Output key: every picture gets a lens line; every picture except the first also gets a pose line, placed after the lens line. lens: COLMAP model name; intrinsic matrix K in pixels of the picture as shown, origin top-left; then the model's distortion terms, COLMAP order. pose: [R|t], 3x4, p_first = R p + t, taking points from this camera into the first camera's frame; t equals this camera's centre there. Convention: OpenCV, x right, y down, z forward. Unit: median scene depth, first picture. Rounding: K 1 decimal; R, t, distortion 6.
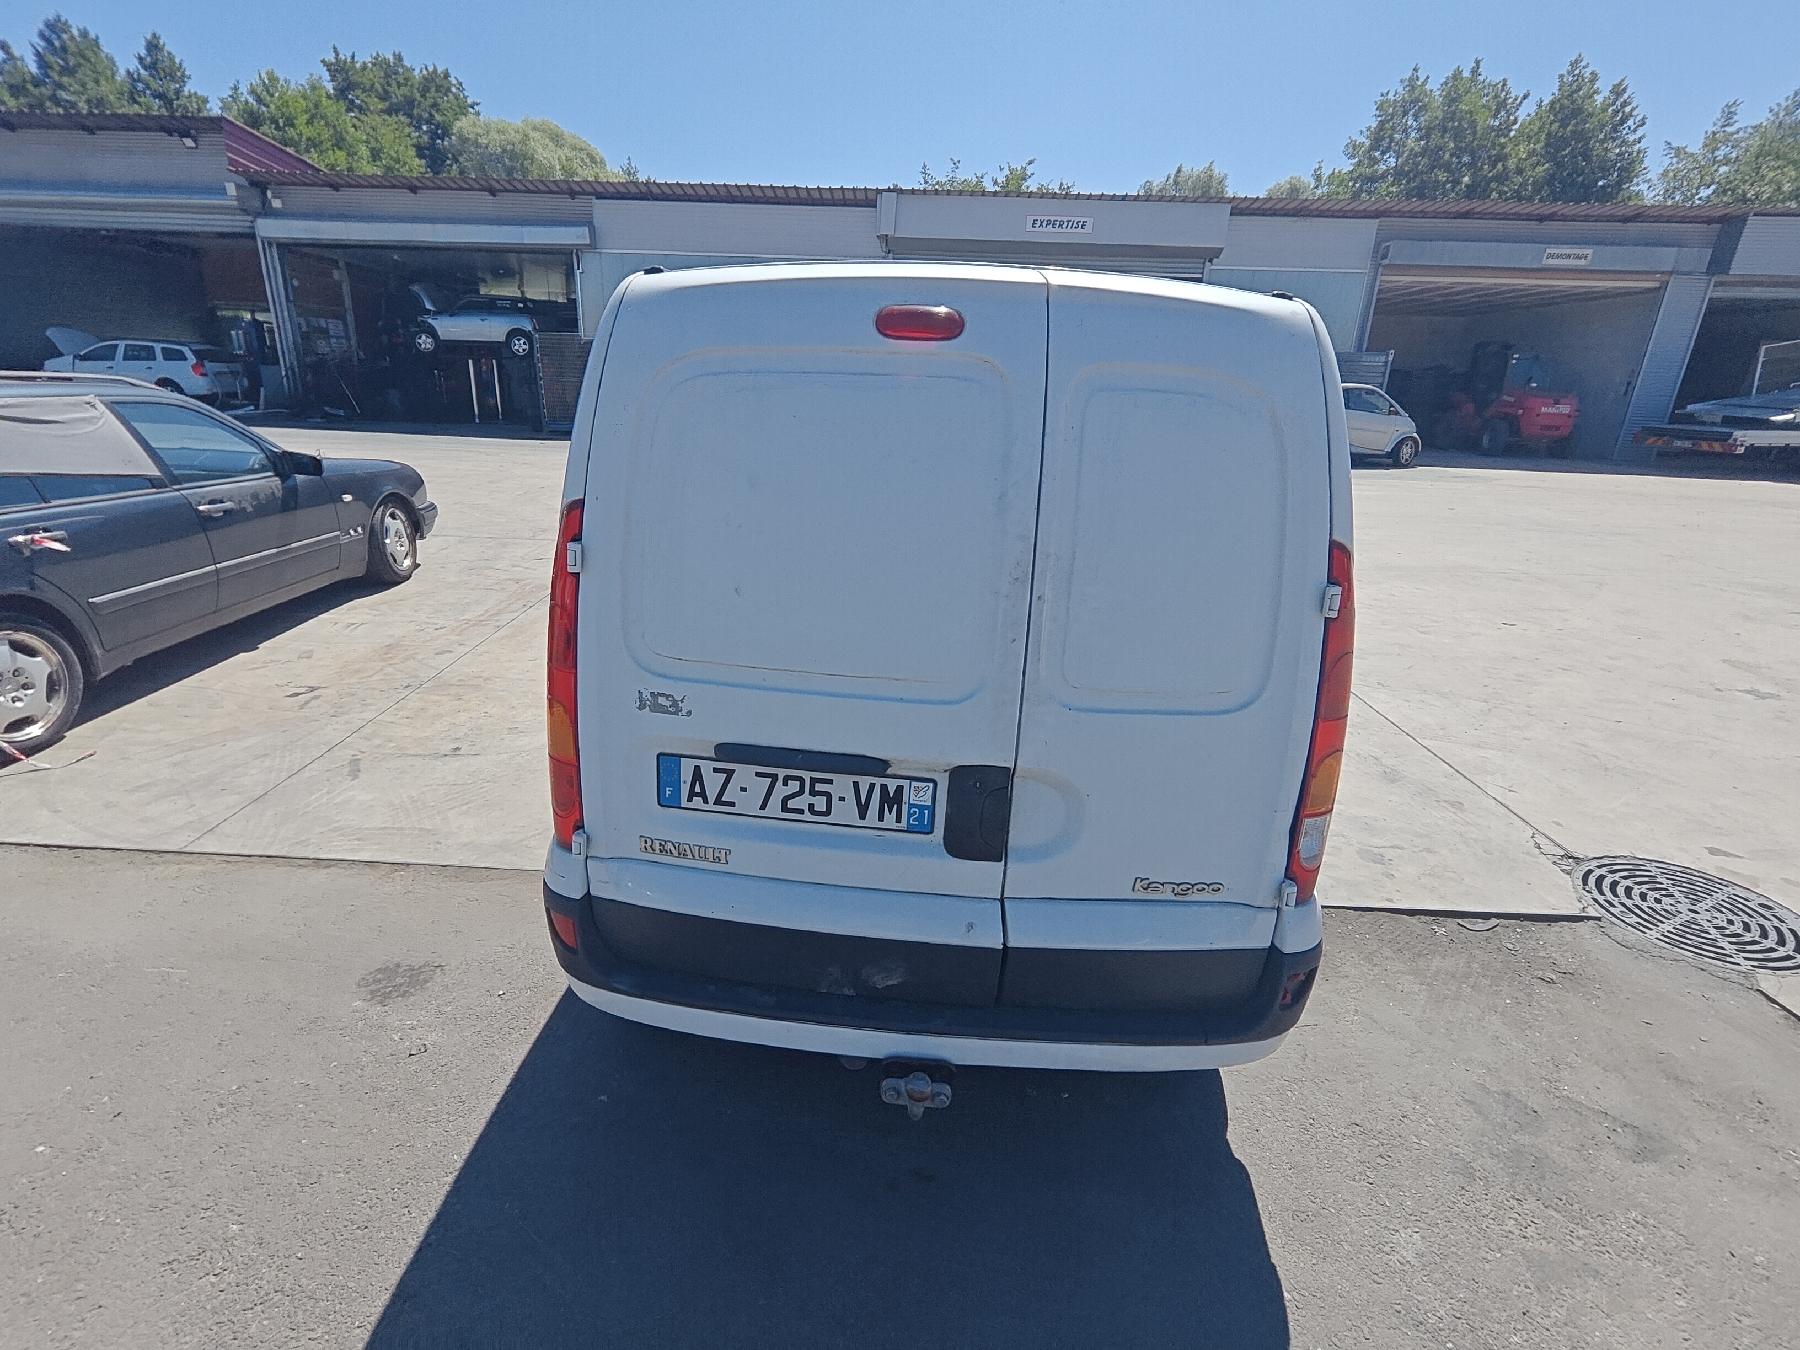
lens RADIAL K [[834.6, 0, 890.6], [0, 834.6, 671.6], [0, 0, 1]] dist [-0.000427, 0.000903]
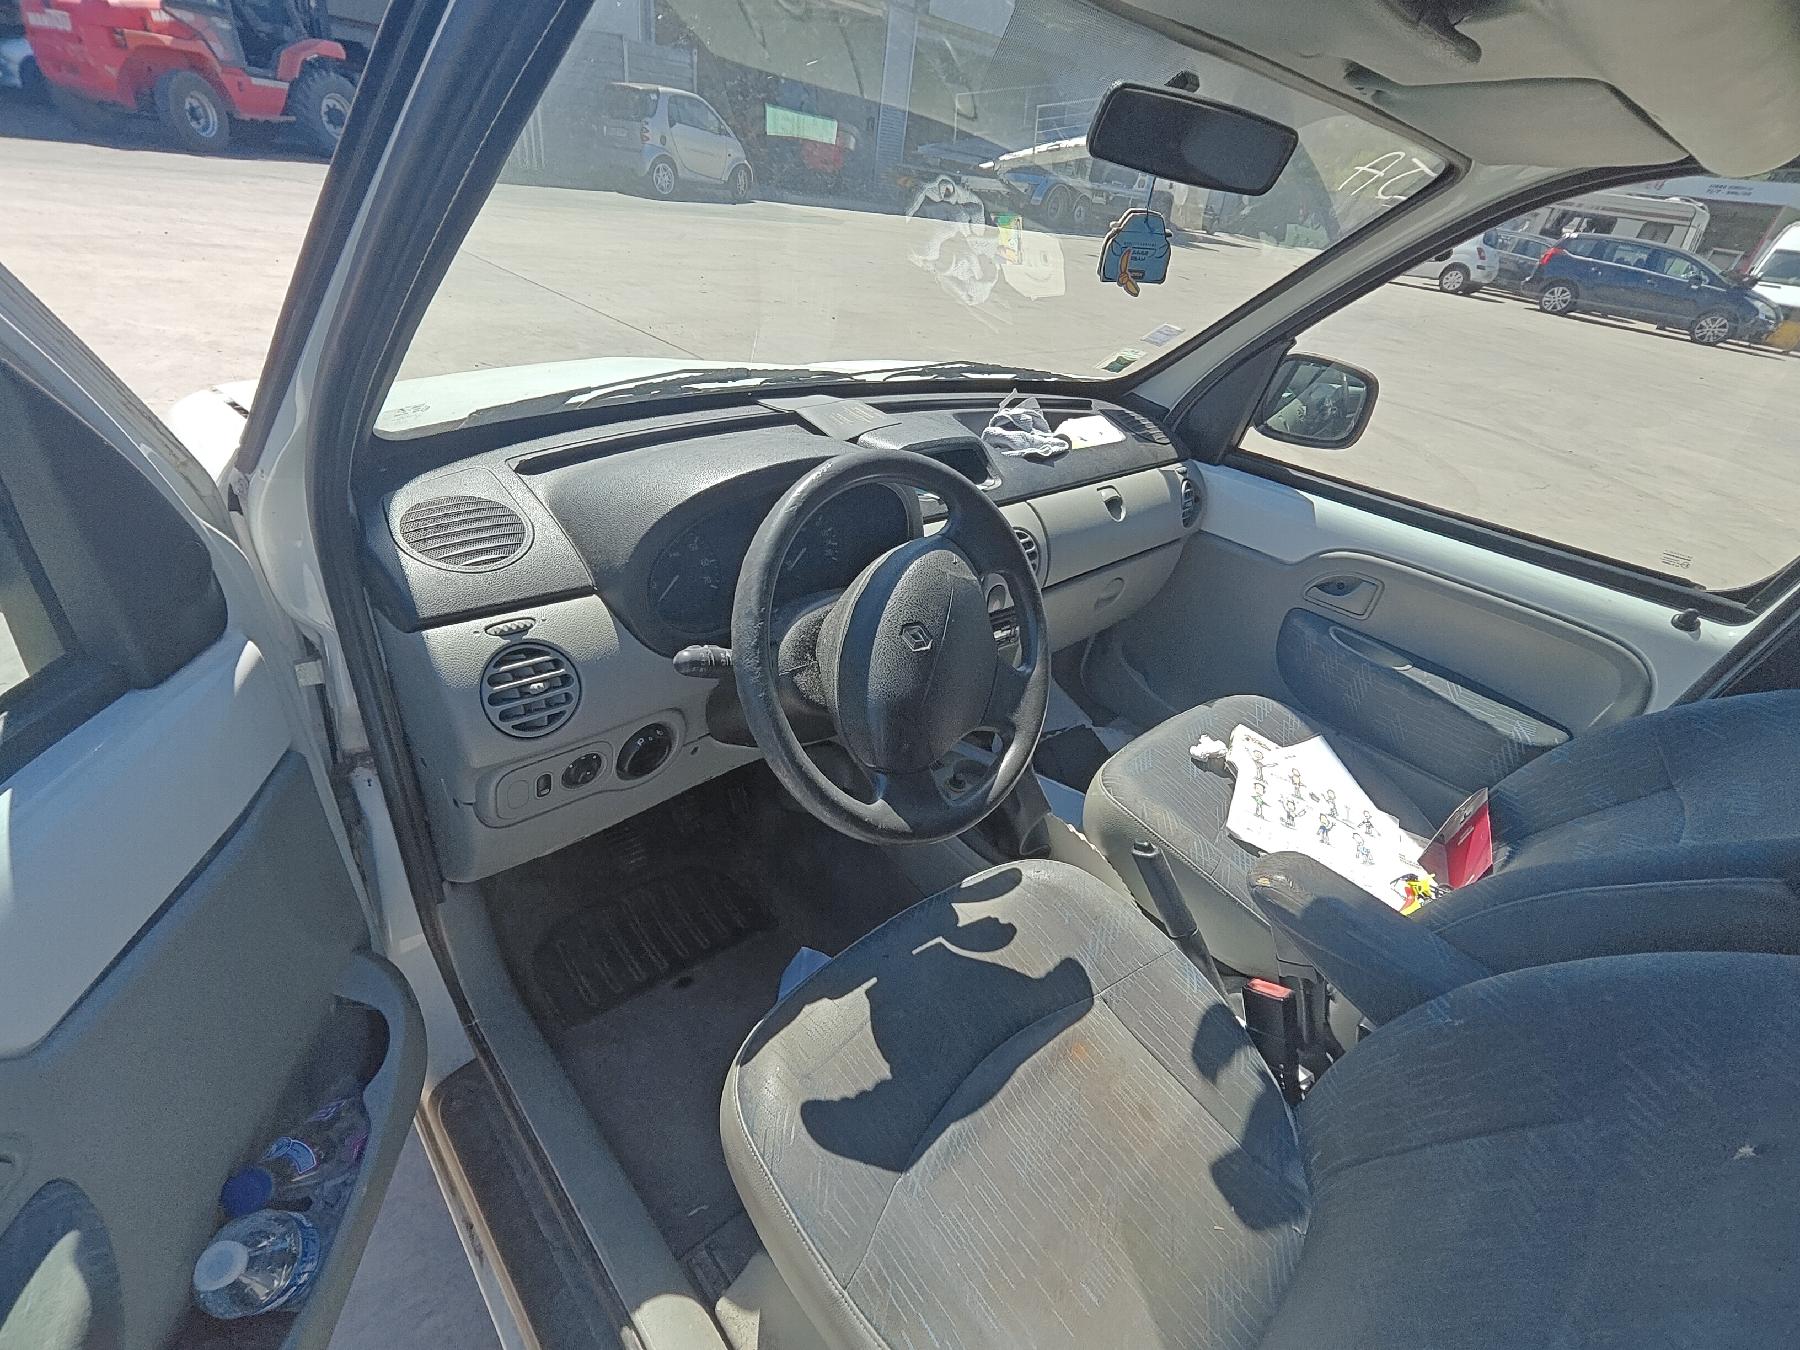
lens RADIAL K [[834.6, 0, 890.6], [0, 834.6, 671.6], [0, 0, 1]] dist [-0.000427, 0.000903]
pose [[0.688490, -0.330653, 0.645484, -0.032579], [0.133065, 0.932505, 0.335751, -0.047598], [-0.712934, -0.145270, 0.686019, 0.174264]]
